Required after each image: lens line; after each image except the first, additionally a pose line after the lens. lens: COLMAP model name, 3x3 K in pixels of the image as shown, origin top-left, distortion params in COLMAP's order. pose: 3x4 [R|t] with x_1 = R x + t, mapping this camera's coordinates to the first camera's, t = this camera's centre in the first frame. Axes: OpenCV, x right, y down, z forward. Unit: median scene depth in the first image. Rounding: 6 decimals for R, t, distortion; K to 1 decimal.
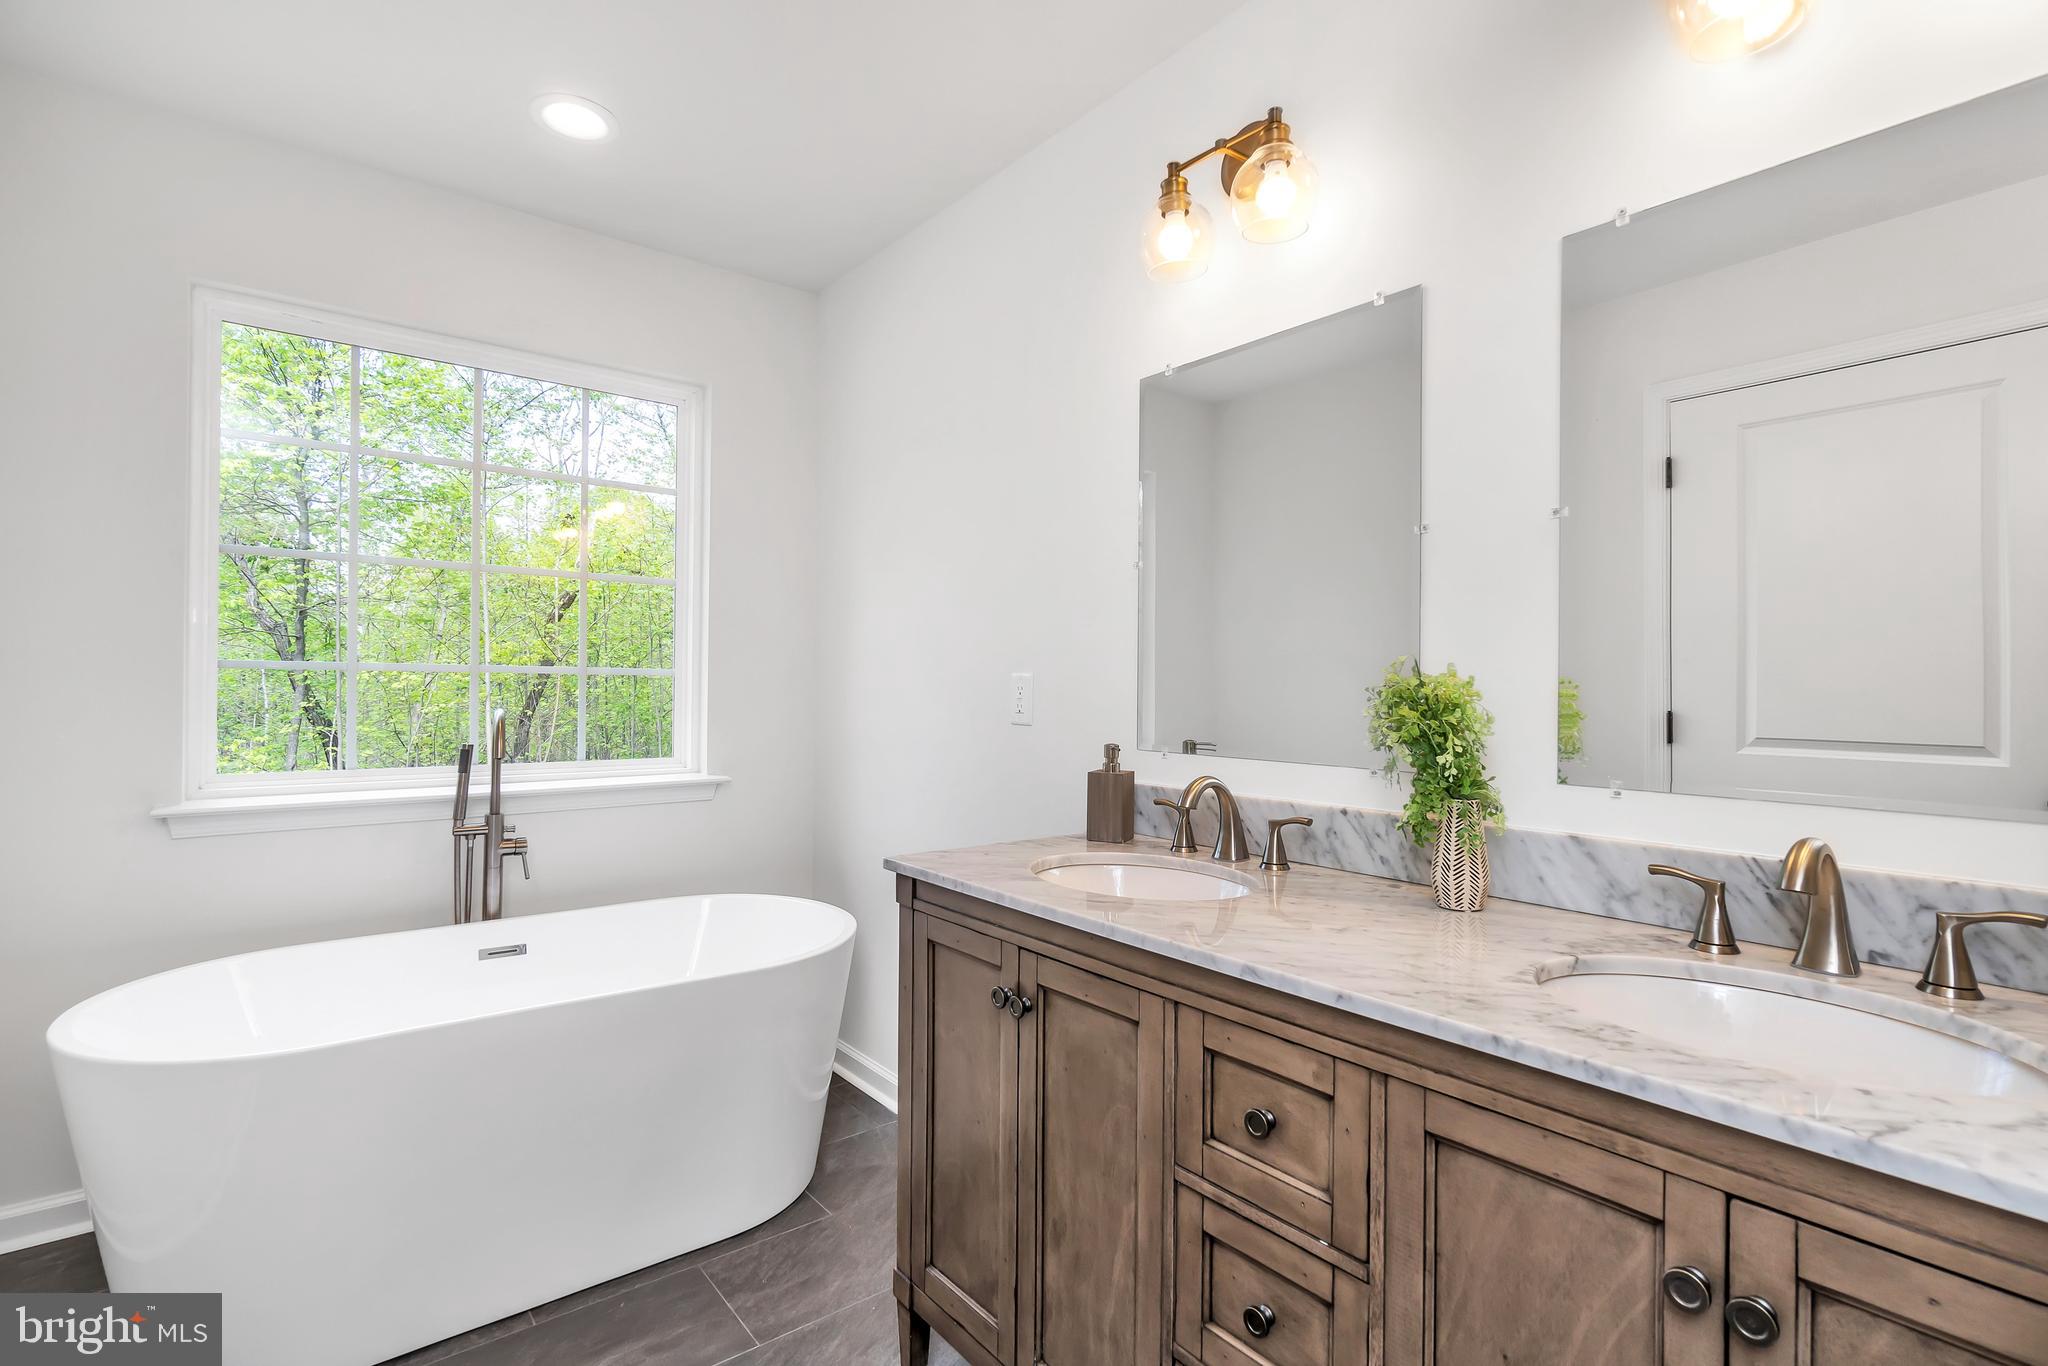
lens RADIAL K [[947.7, 0, 1024.0], [0, 947.7, 683.0], [0, 0, 1]] dist [-0.006462, -0.004765]
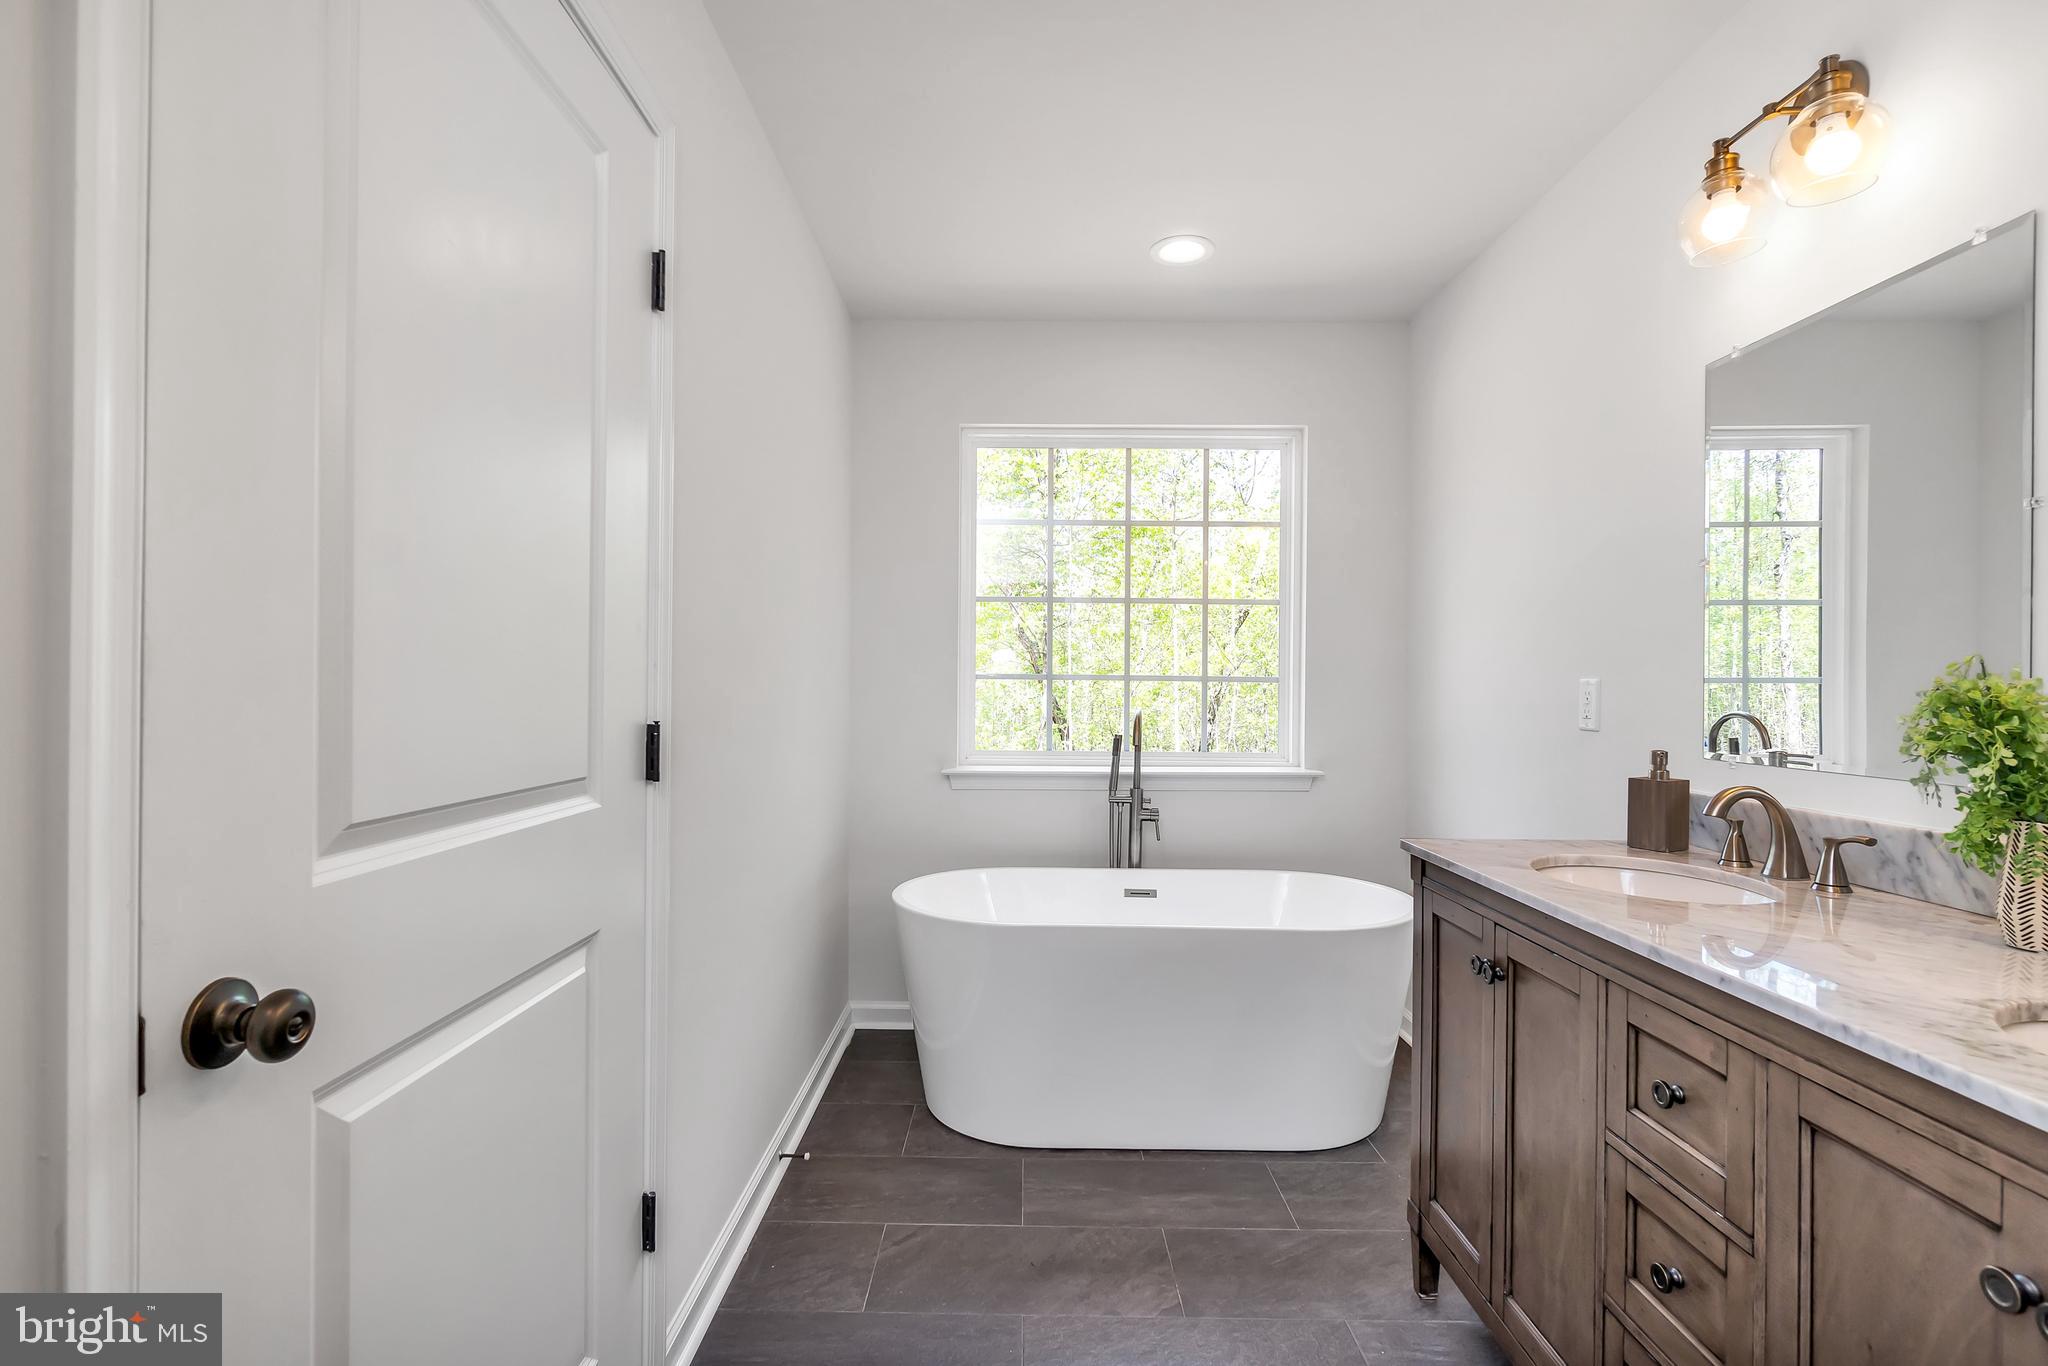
lens RADIAL K [[947.7, 0, 1024.0], [0, 947.7, 683.0], [0, 0, 1]] dist [-0.006462, -0.004765]
pose [[0.776552, -0.005734, -0.630028, 0.278975], [0.001254, 0.999971, -0.007555, 0.002218], [0.630052, 0.005076, 0.776536, -0.231700]]
